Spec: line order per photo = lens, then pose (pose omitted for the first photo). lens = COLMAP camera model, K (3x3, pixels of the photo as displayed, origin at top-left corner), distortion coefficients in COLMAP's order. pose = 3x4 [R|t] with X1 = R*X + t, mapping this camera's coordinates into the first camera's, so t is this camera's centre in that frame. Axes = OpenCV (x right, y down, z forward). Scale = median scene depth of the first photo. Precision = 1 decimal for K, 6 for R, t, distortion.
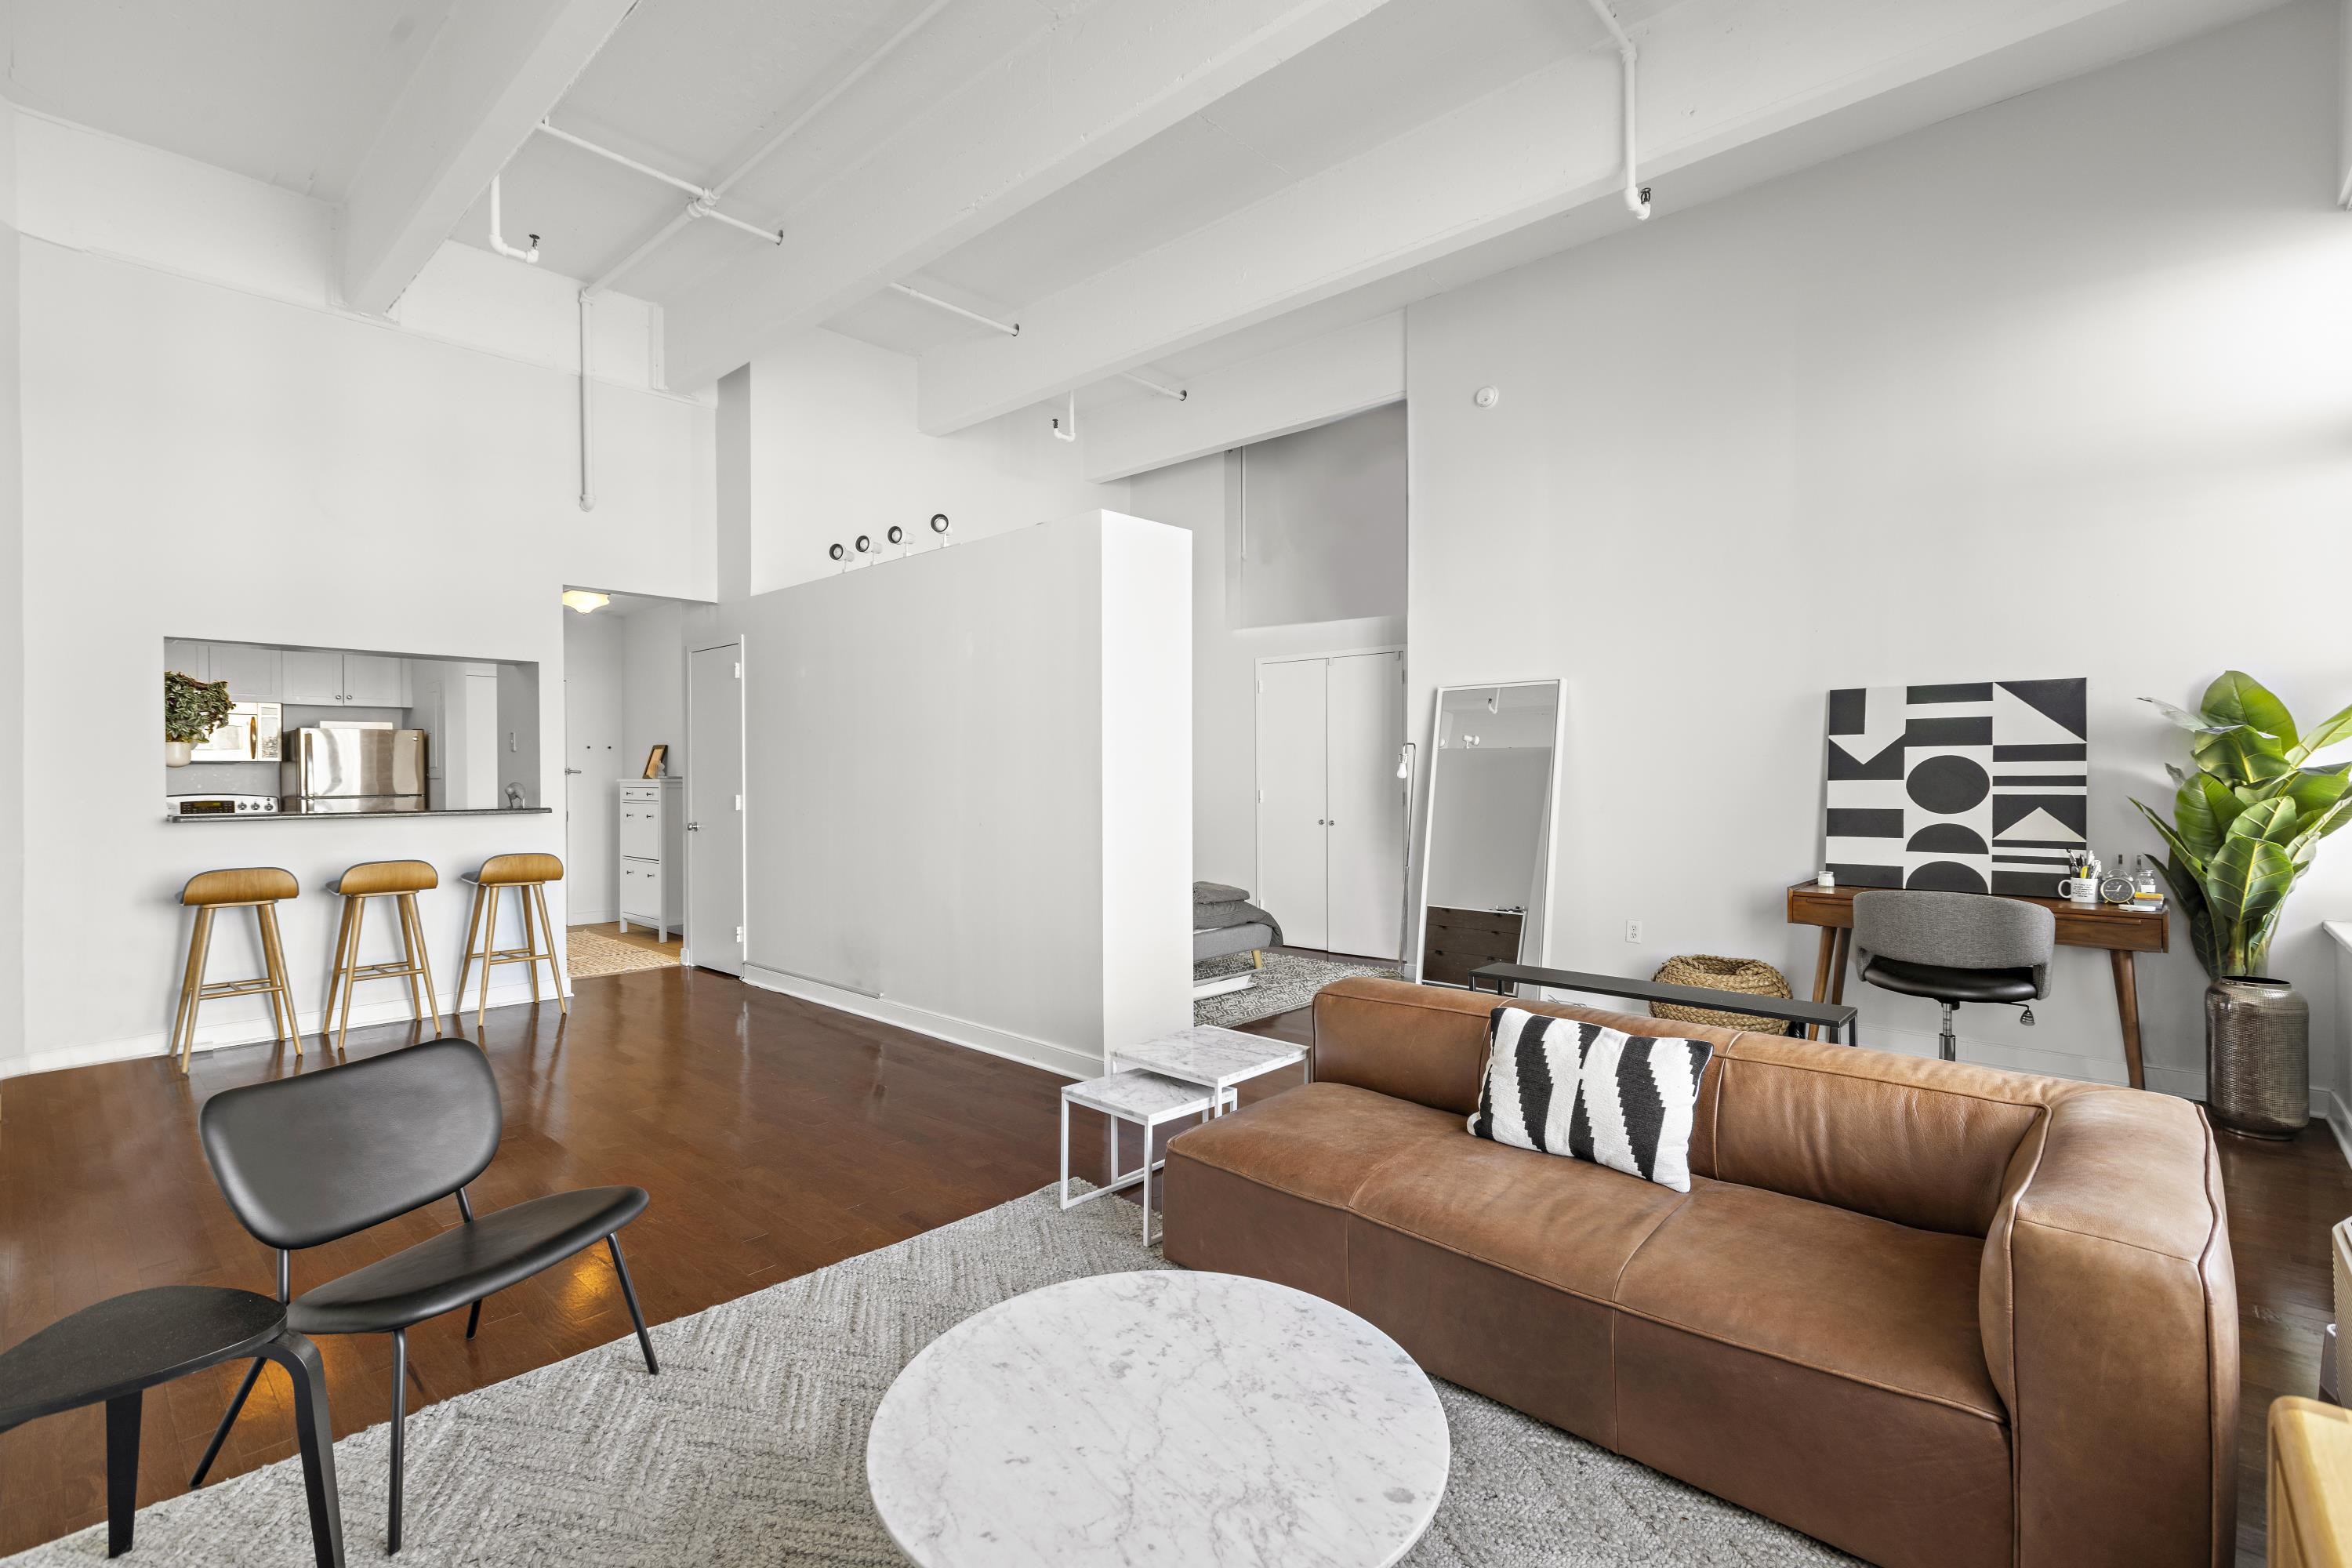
lens RADIAL K [[1049.6, 0, 1181.9], [0, 1049.6, 776.8], [0, 0, 1]] dist [0.003890, -0.002246]
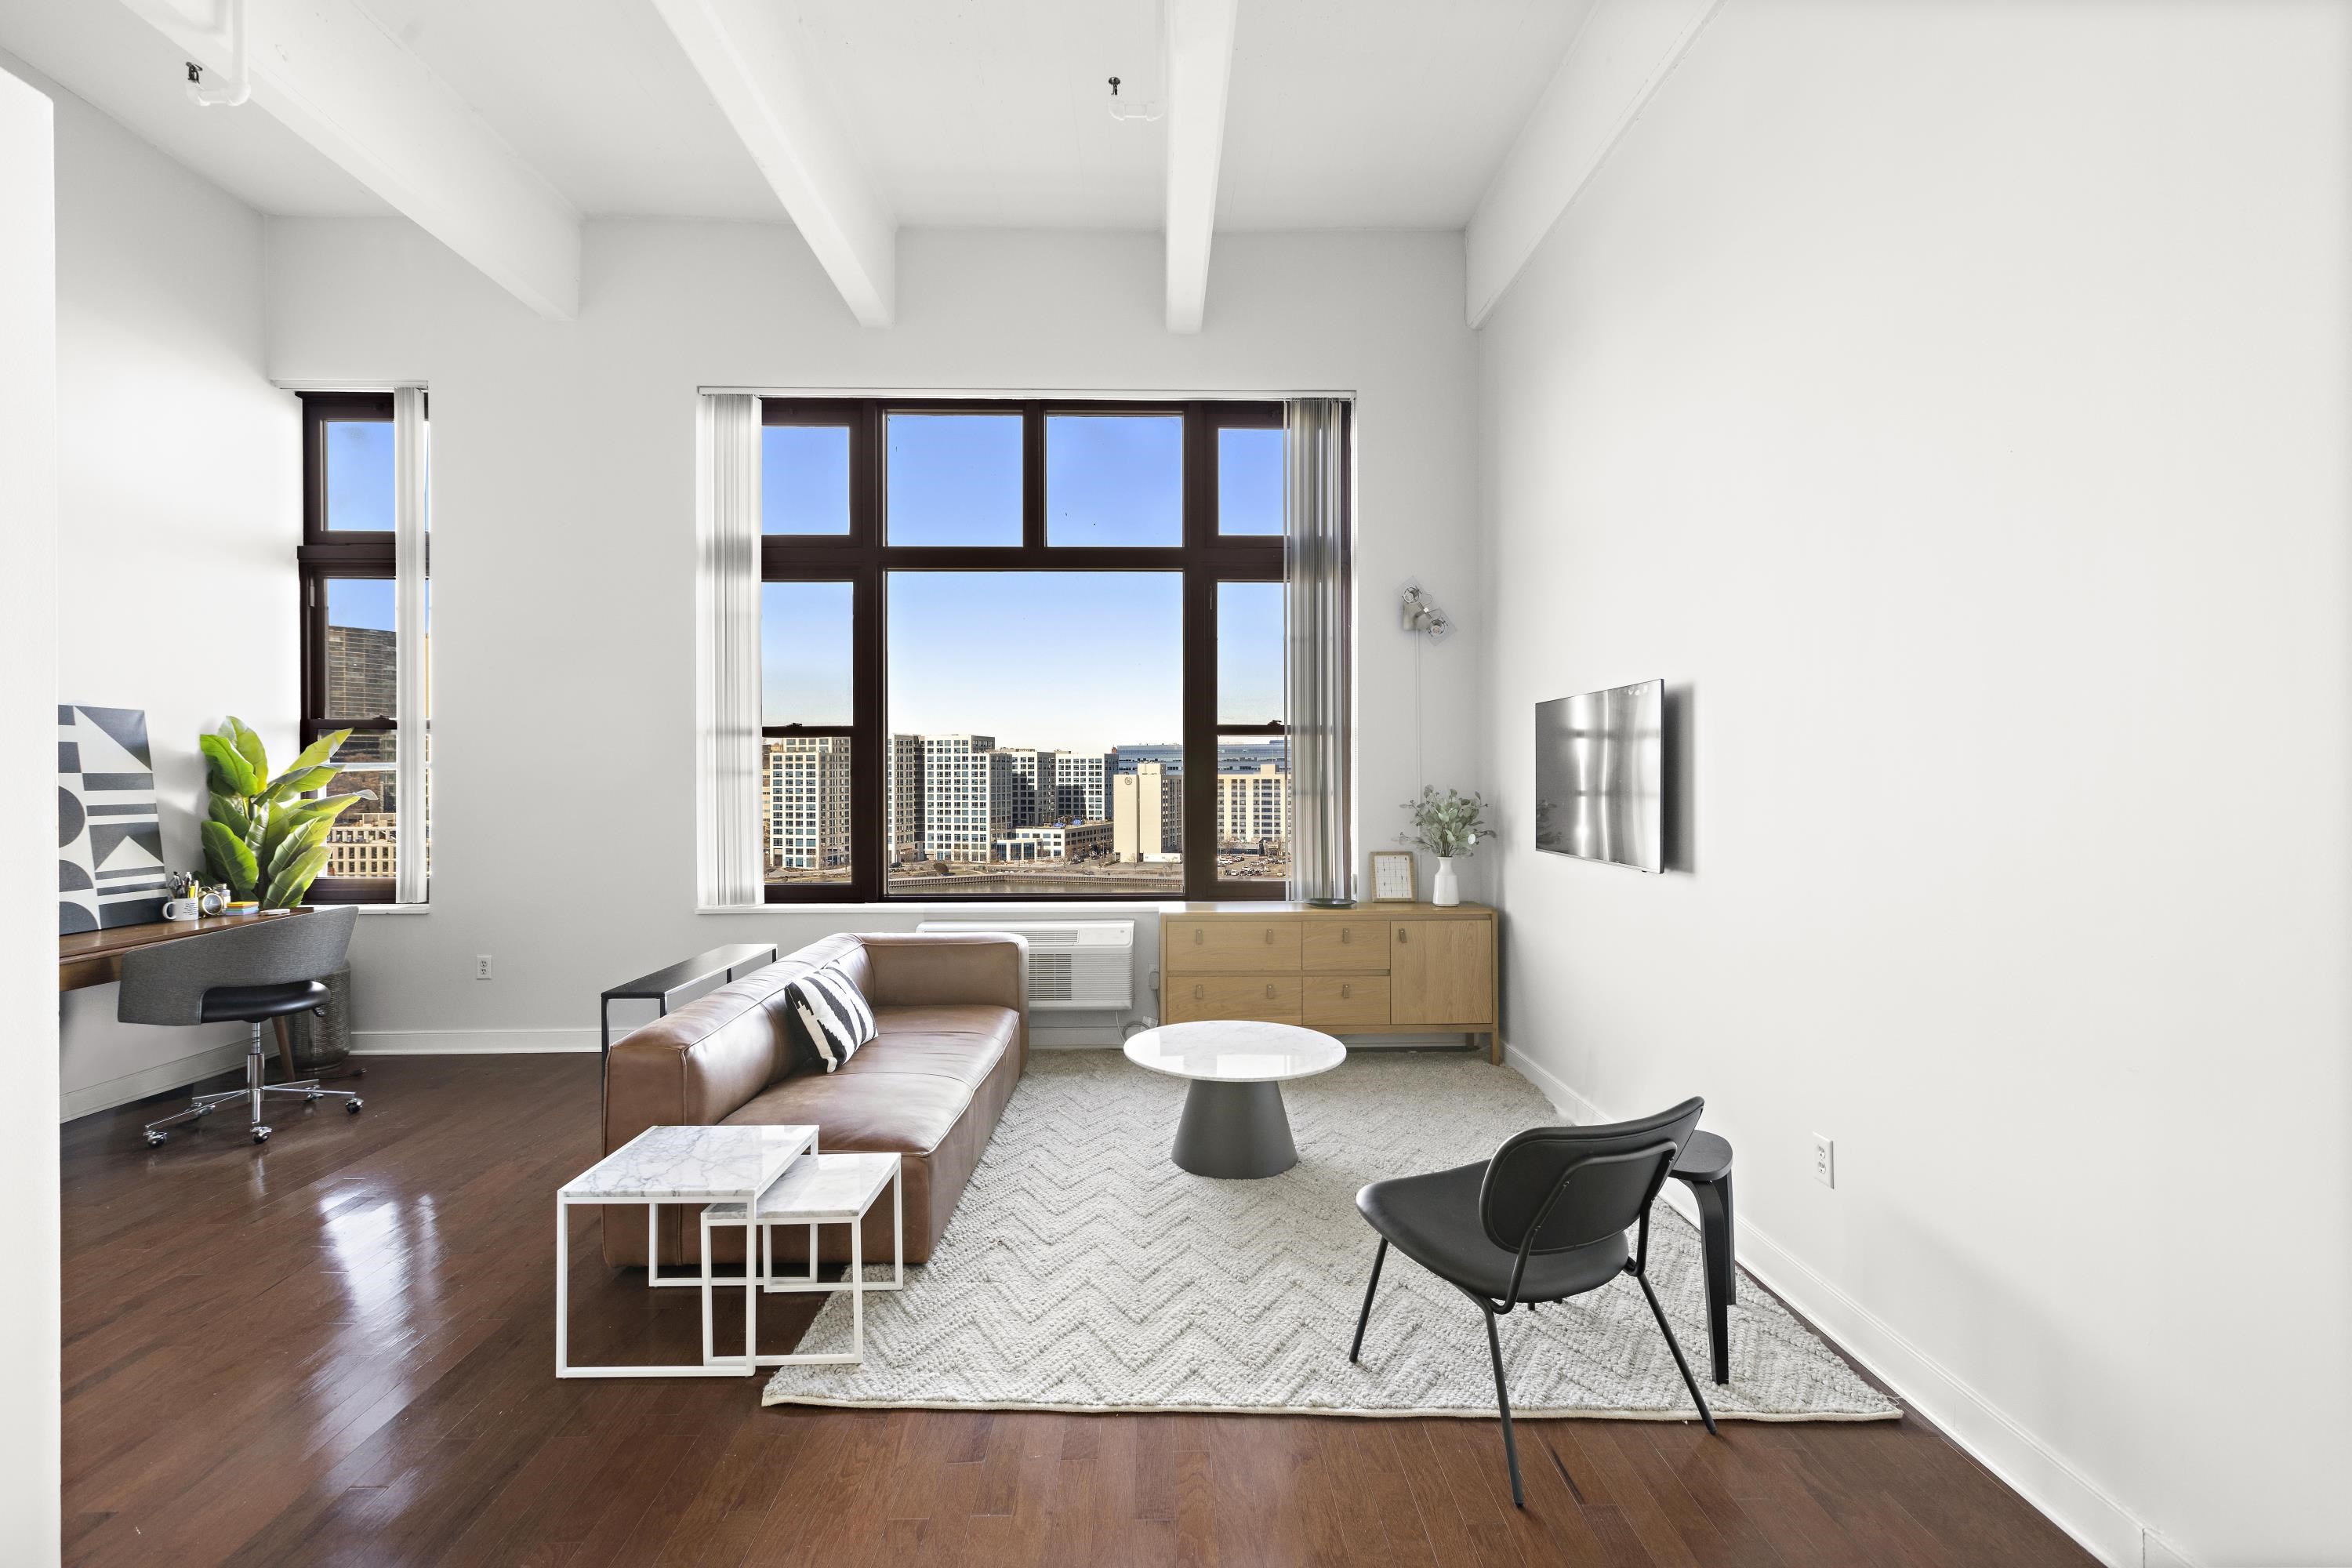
lens RADIAL K [[1049.6, 0, 1177.2], [0, 1049.6, 778.5], [0, 0, 1]] dist [0.003890, -0.002246]
pose [[-0.691661, 0.003369, 0.722214, -0.615030], [0.008015, 0.999963, 0.003012, -0.021203], [-0.722178, 0.007872, -0.691663, 0.985349]]
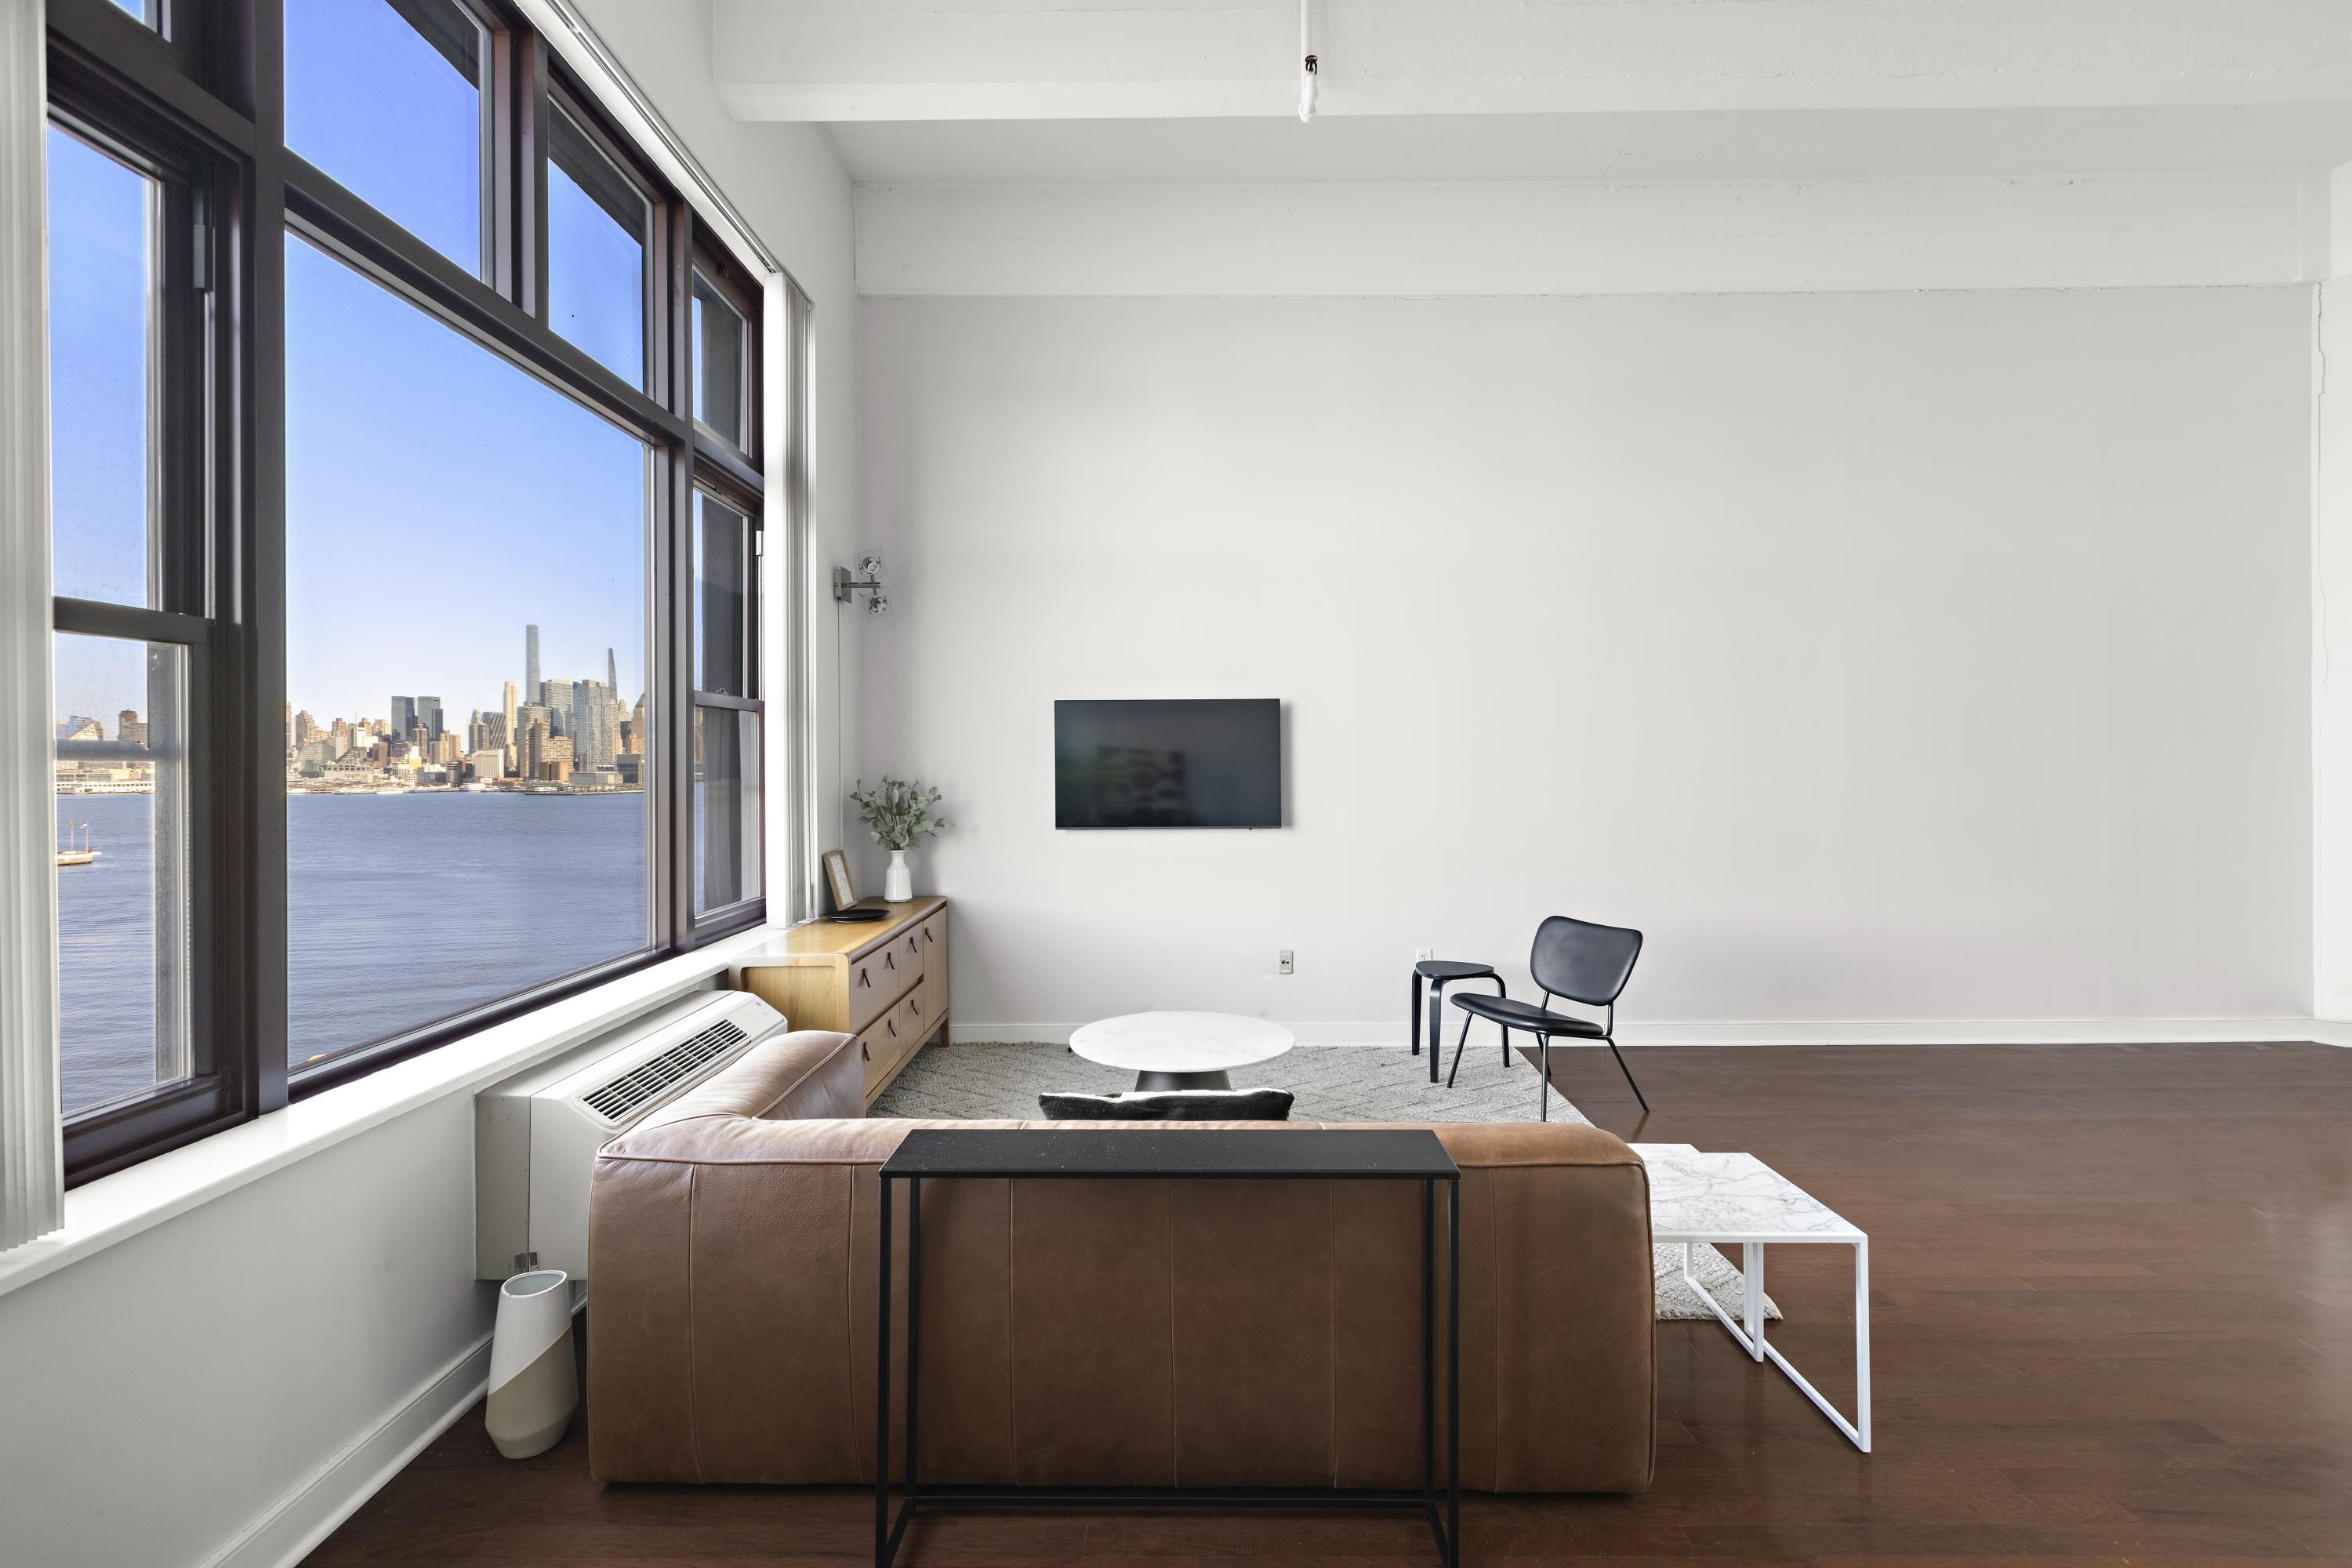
lens RADIAL K [[1049.6, 0, 1171.1], [0, 1049.6, 762.7], [0, 0, 1]] dist [0.003890, -0.002246]
pose [[-0.742748, 0.005334, -0.669550, 0.576364], [0.004839, 0.999985, 0.002599, -0.021648], [0.669554, -0.001310, -0.742762, 0.981318]]
